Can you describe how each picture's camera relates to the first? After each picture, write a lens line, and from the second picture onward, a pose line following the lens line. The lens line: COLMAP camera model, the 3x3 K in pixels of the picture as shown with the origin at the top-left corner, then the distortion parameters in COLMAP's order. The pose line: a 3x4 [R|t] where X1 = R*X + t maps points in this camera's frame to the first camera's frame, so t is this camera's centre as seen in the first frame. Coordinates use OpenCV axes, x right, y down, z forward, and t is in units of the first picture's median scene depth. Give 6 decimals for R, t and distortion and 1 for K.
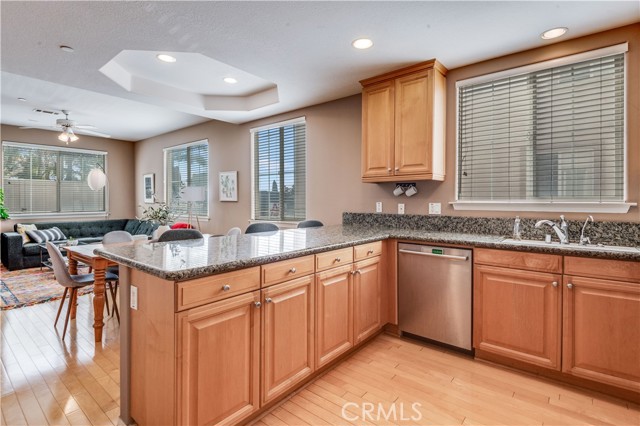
lens RADIAL K [[313.5, 0, 317.0], [0, 313.5, 200.0], [0, 0, 1]] dist [0.032274, -0.026612]
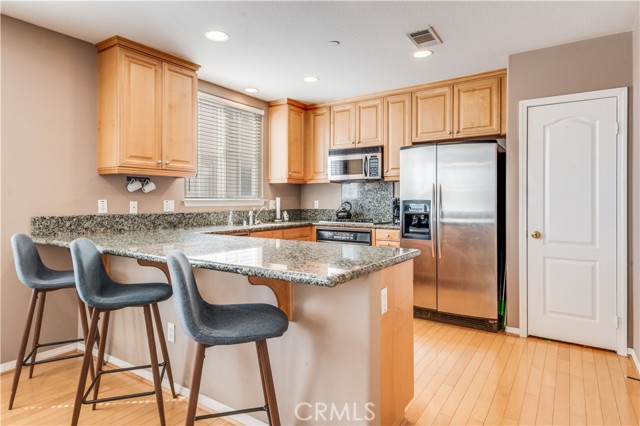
lens RADIAL K [[370.0, 0, 320.6], [0, 370.0, 196.2], [0, 0, 1]] dist [0.019384, -0.000249]
pose [[-0.104832, 0.005813, 0.994473, -0.797250], [-0.006845, 0.999955, -0.006567, 0.001217], [-0.994466, -0.007496, -0.104787, 0.627614]]
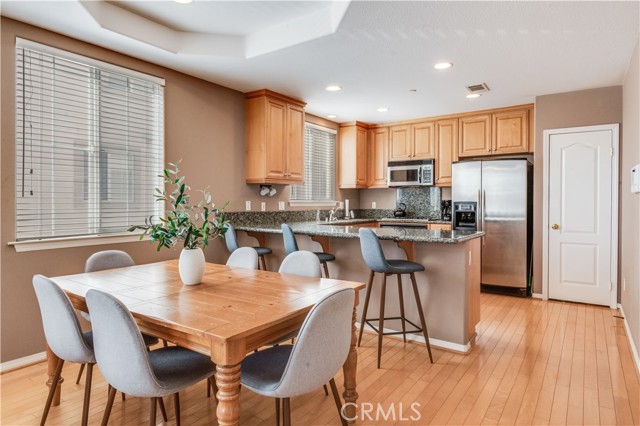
lens RADIAL K [[385.8, 0, 317.0], [0, 385.8, 202.2], [0, 0, 1]] dist [-0.000358, -0.002448]
pose [[-0.080522, -0.005218, 0.996739, -1.221746], [-0.008009, 0.999957, 0.004588, 0.003283], [-0.996721, -0.007614, -0.080560, 0.946903]]
